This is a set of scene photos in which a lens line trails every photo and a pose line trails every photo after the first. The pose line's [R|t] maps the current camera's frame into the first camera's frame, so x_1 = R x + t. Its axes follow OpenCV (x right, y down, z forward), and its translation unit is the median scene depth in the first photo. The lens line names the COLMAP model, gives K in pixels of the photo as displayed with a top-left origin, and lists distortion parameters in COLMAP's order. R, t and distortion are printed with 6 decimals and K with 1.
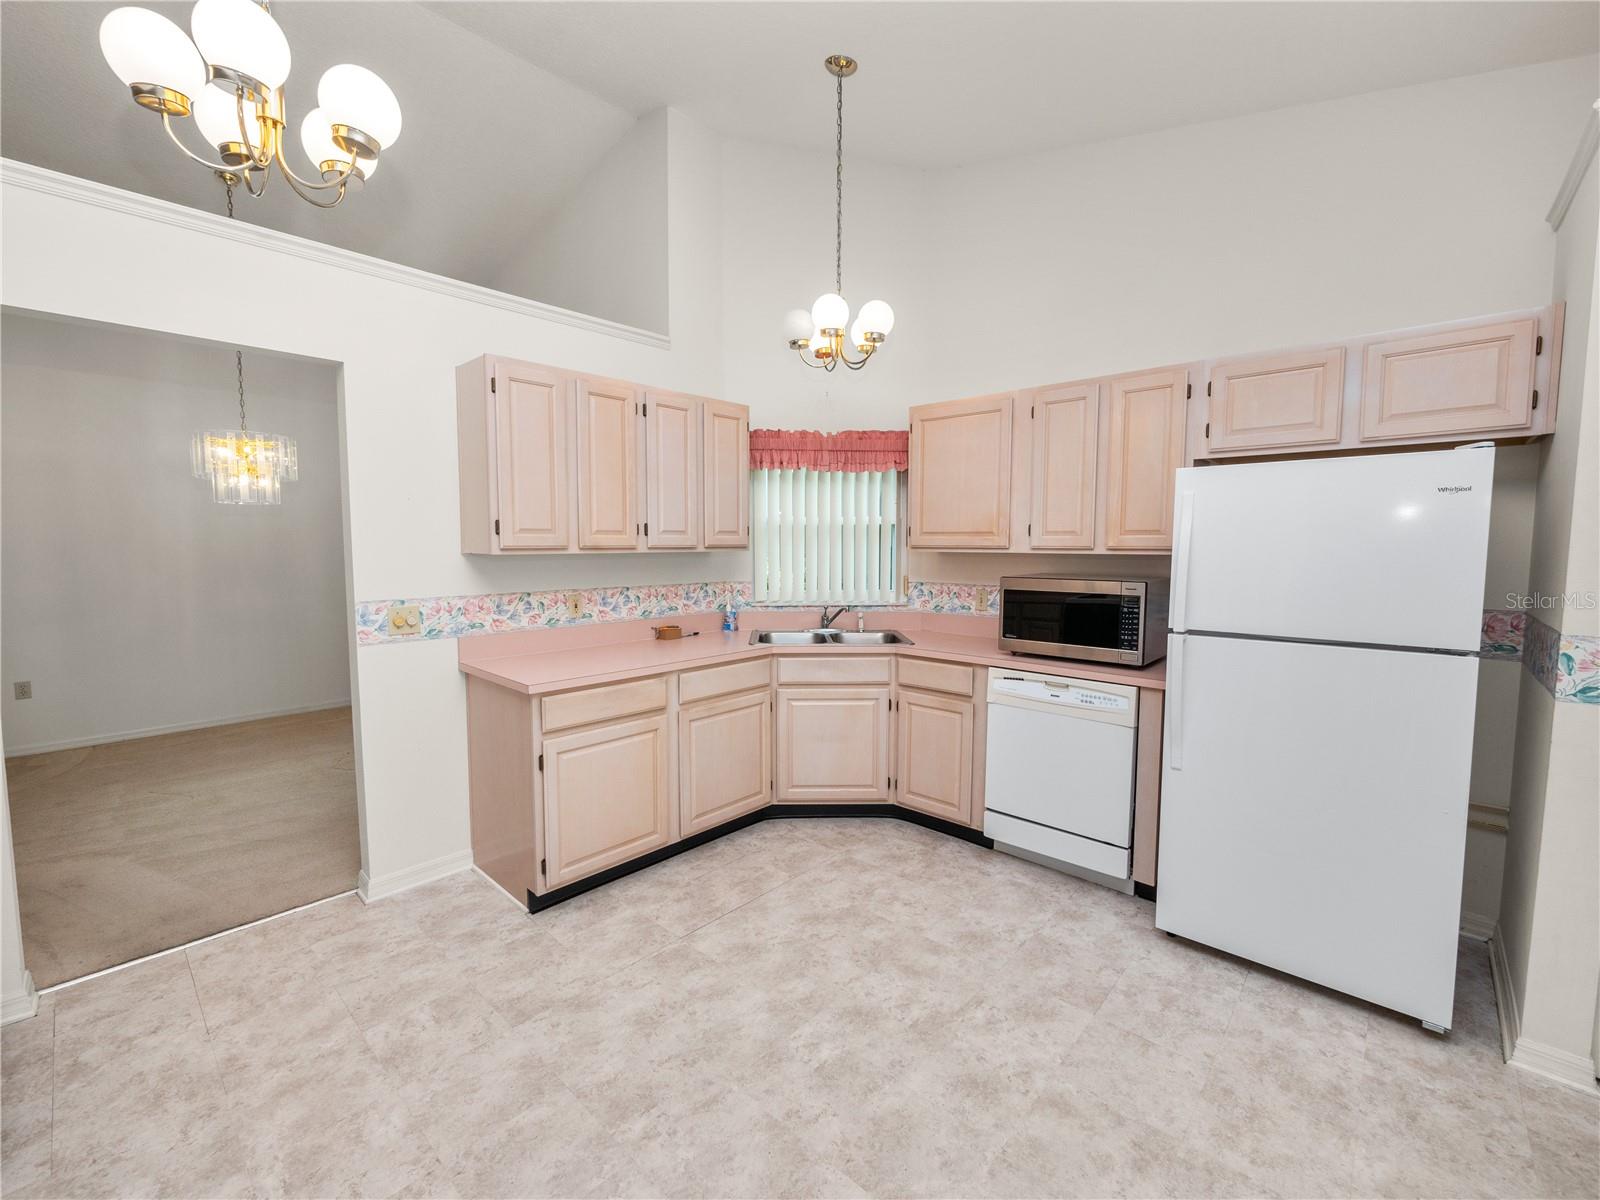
lens RADIAL K [[671.1, 0, 790.6], [0, 671.1, 601.6], [0, 0, 1]] dist [-0.008571, 0.001029]
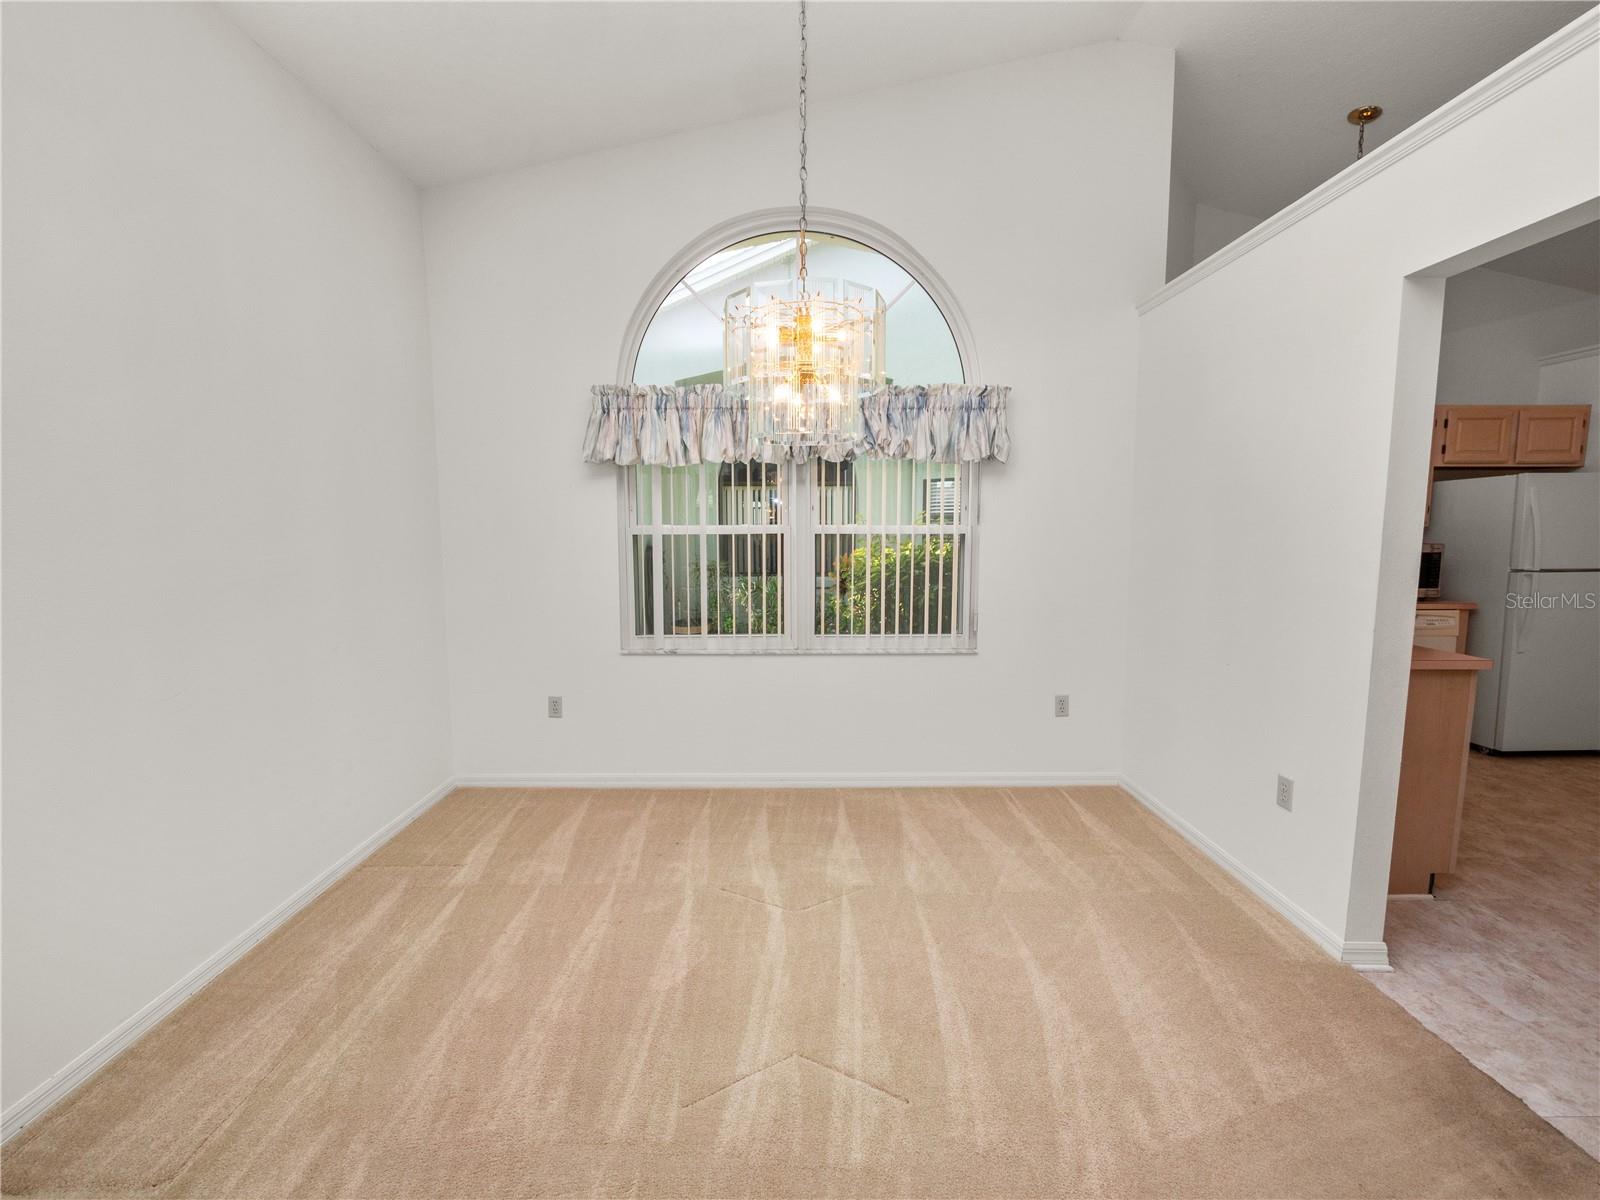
lens RADIAL K [[671.1, 0, 805.4], [0, 671.1, 609.2], [0, 0, 1]] dist [-0.008571, 0.001029]
pose [[0.718274, -0.067980, 0.692432, -1.507728], [0.064222, 0.997444, 0.031306, -0.018082], [-0.692790, 0.021983, 0.720804, 0.853761]]
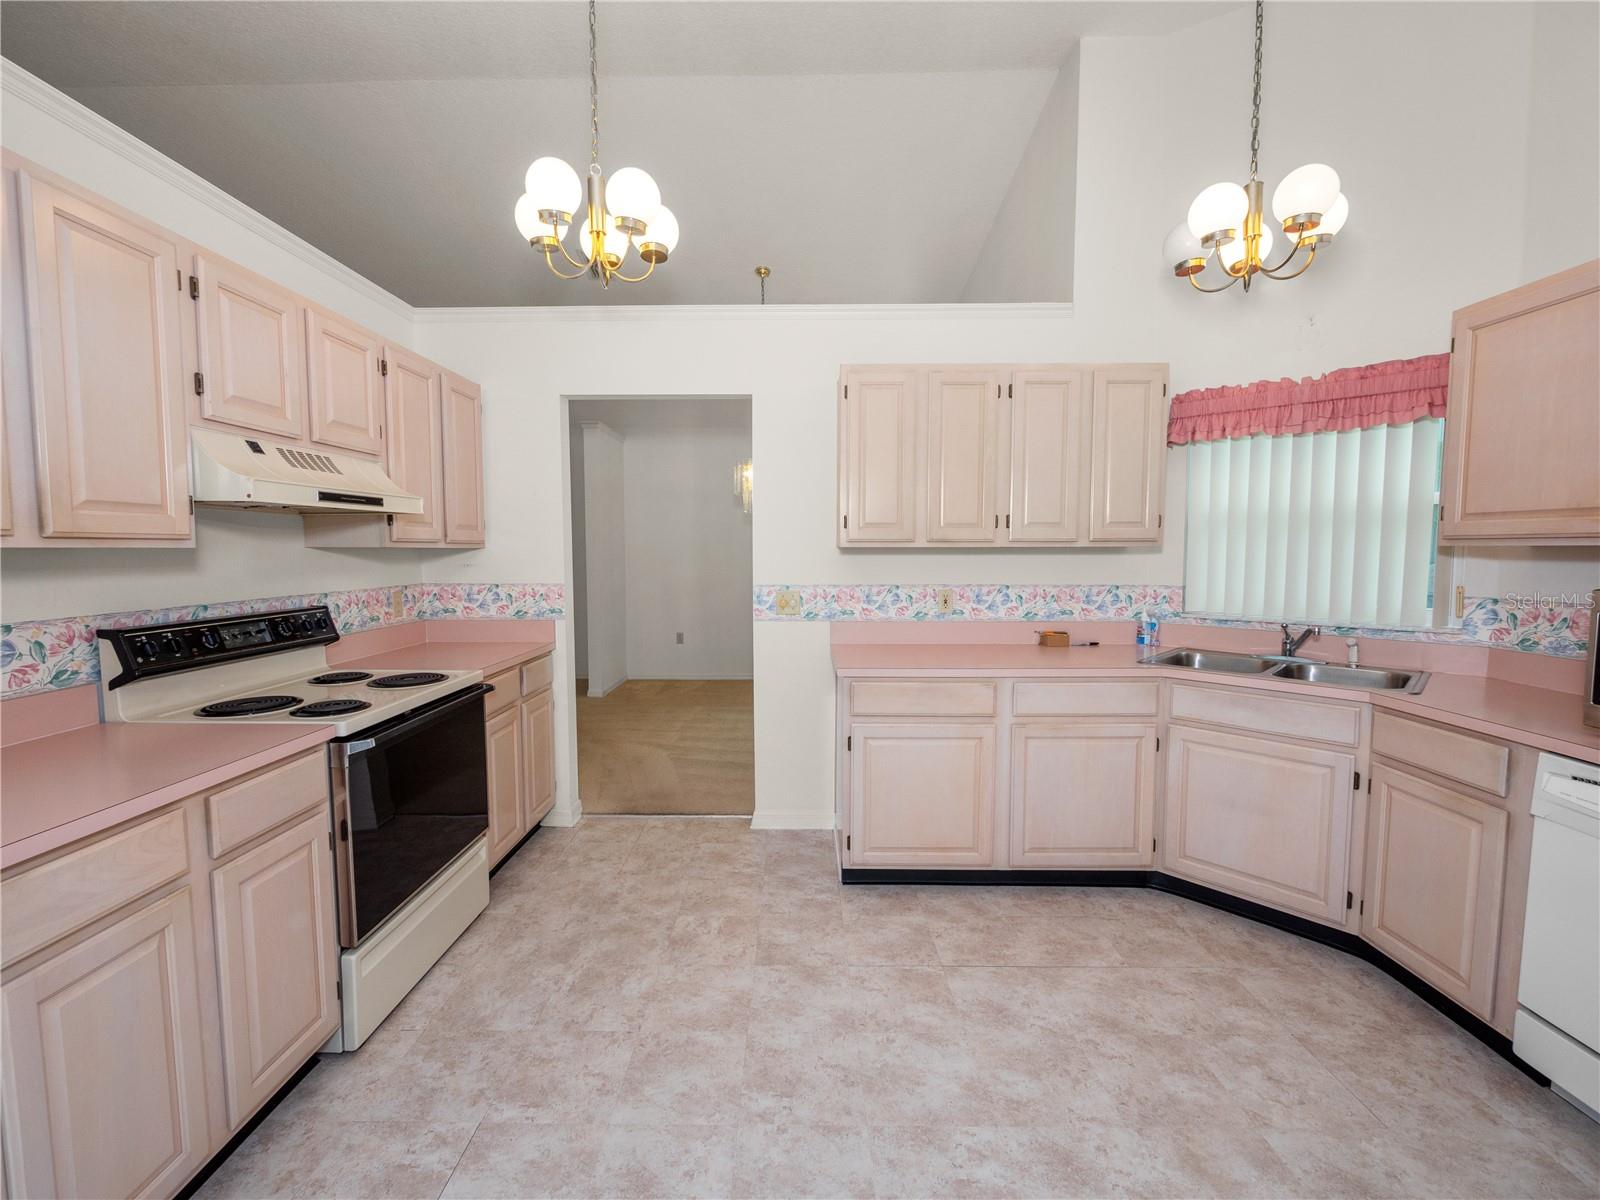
lens RADIAL K [[671.1, 0, 788.8], [0, 671.1, 598.2], [0, 0, 1]] dist [-0.008571, 0.001029]
pose [[0.671950, 0.052216, -0.738753, 0.294559], [-0.062686, 0.997942, 0.013518, 0.003531], [0.737939, 0.037226, 0.673840, 0.184692]]
